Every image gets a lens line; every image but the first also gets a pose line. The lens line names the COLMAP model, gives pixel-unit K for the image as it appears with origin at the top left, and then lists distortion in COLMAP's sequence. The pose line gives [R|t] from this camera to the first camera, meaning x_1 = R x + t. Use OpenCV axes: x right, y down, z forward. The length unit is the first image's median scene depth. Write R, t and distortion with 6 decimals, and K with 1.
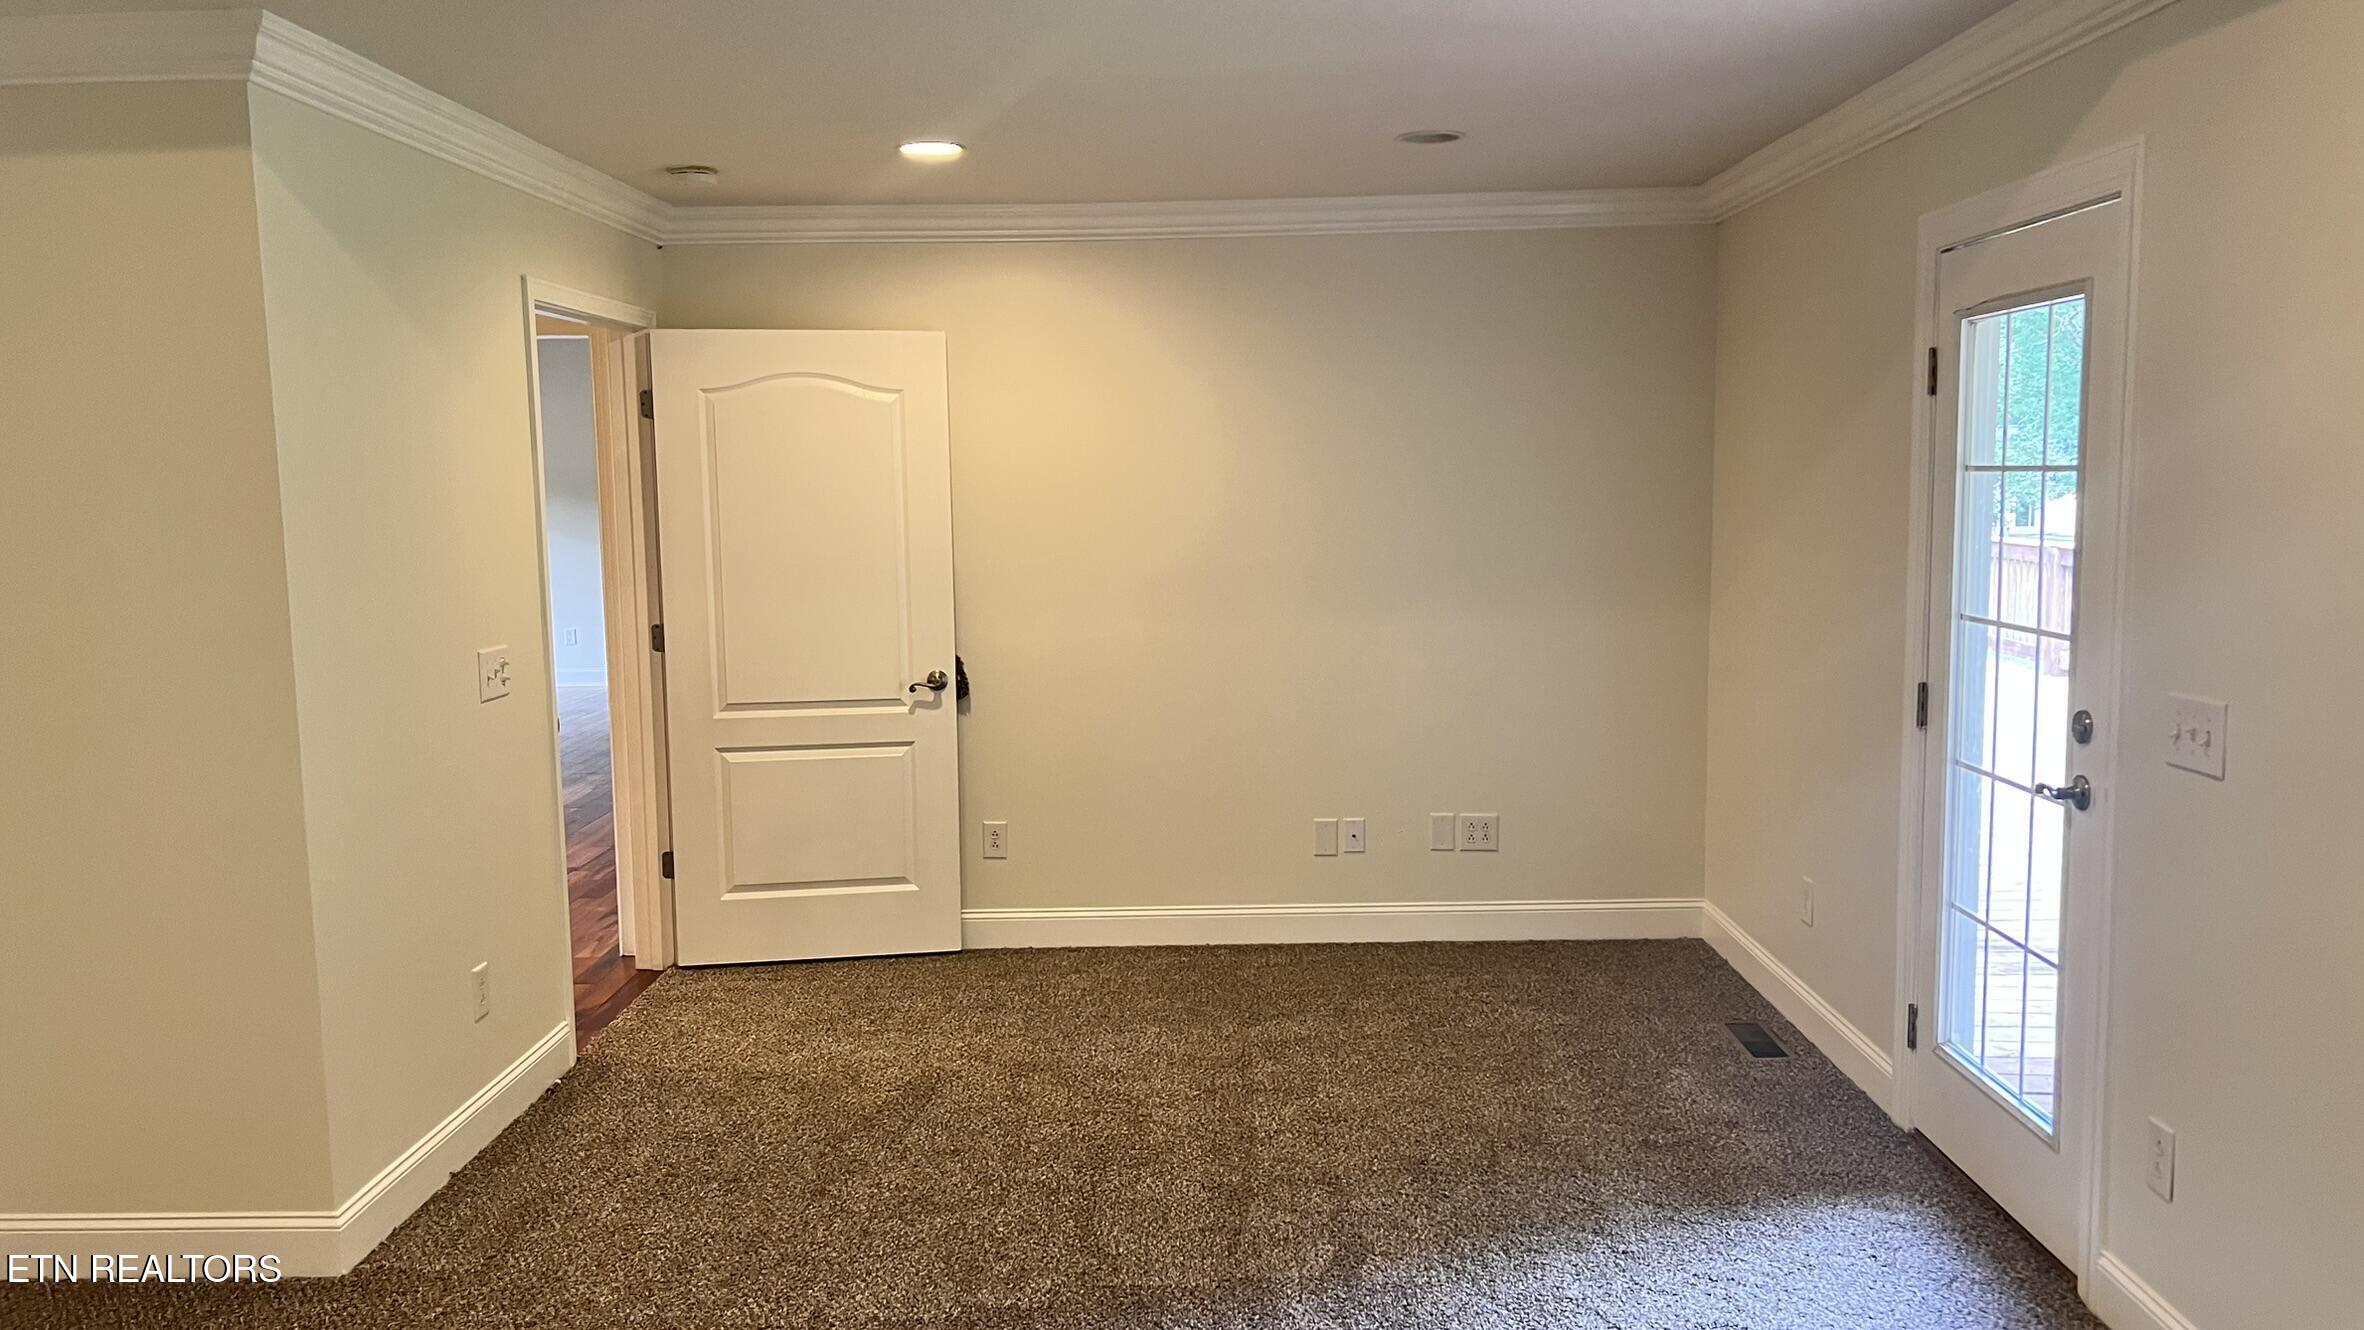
lens RADIAL K [[1772.6, 0, 1180.1], [0, 1772.6, 679.3], [0, 0, 1]] dist [0.049107, -0.052609]
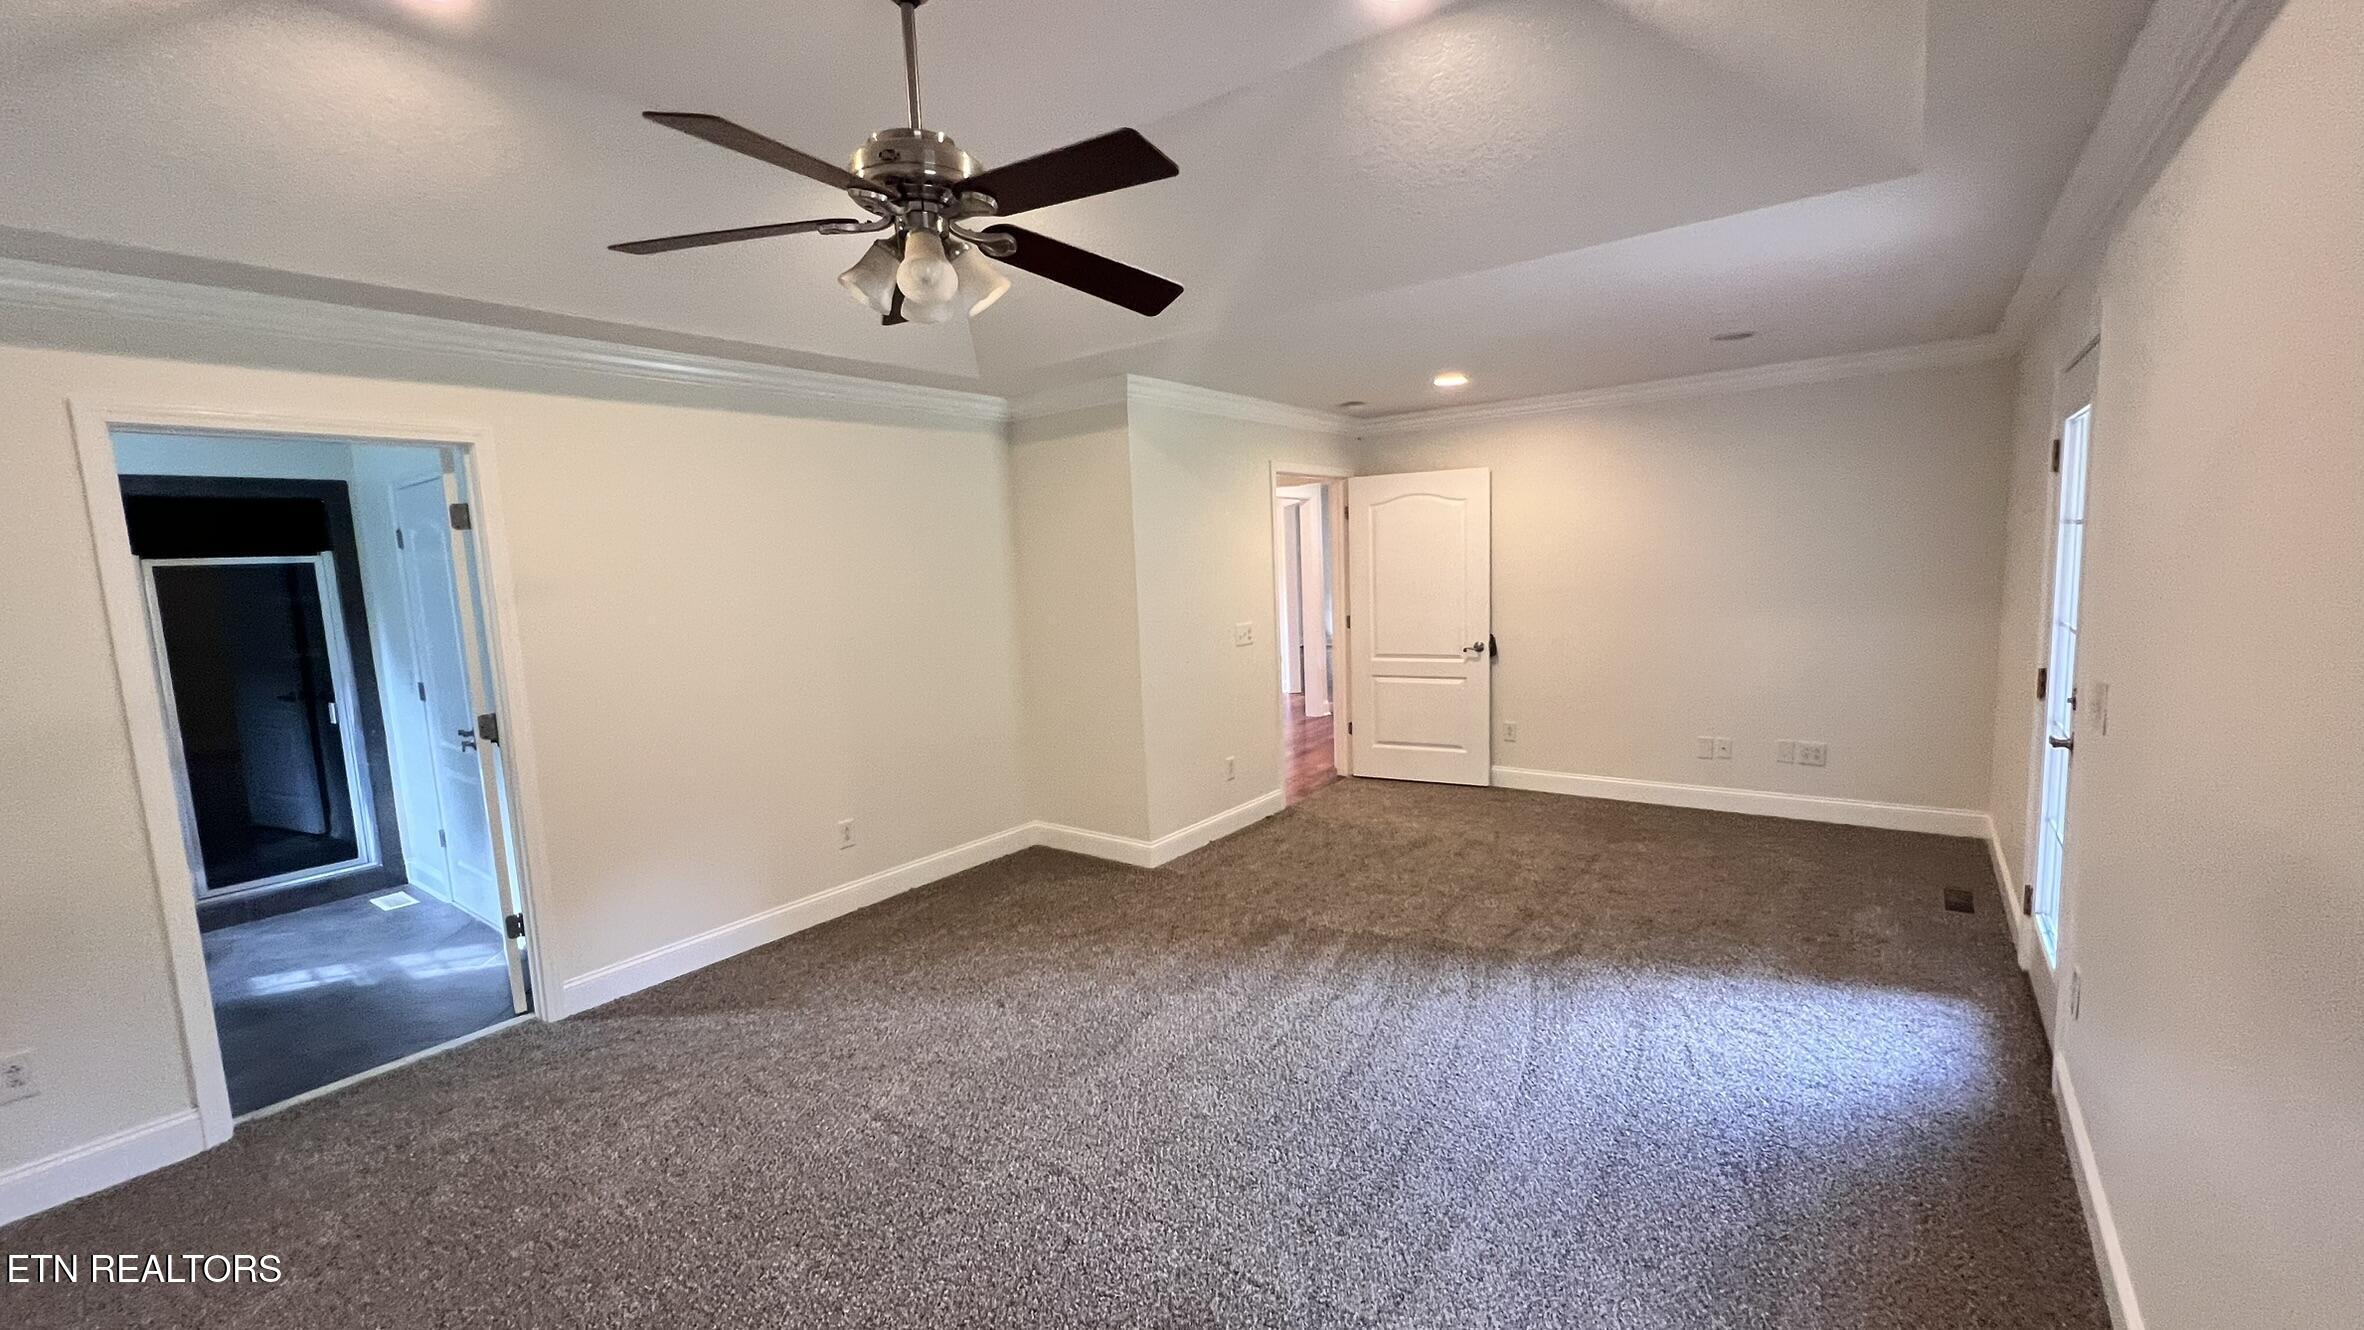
lens RADIAL K [[946.9, 0, 1184.6], [0, 946.9, 674.2], [0, 0, 1]] dist [-0.004281, 0.001557]
pose [[0.802830, 0.053915, -0.593765, 0.260246], [-0.037818, 0.998502, 0.039532, 0.002029], [0.595007, -0.009283, 0.803667, -0.038066]]
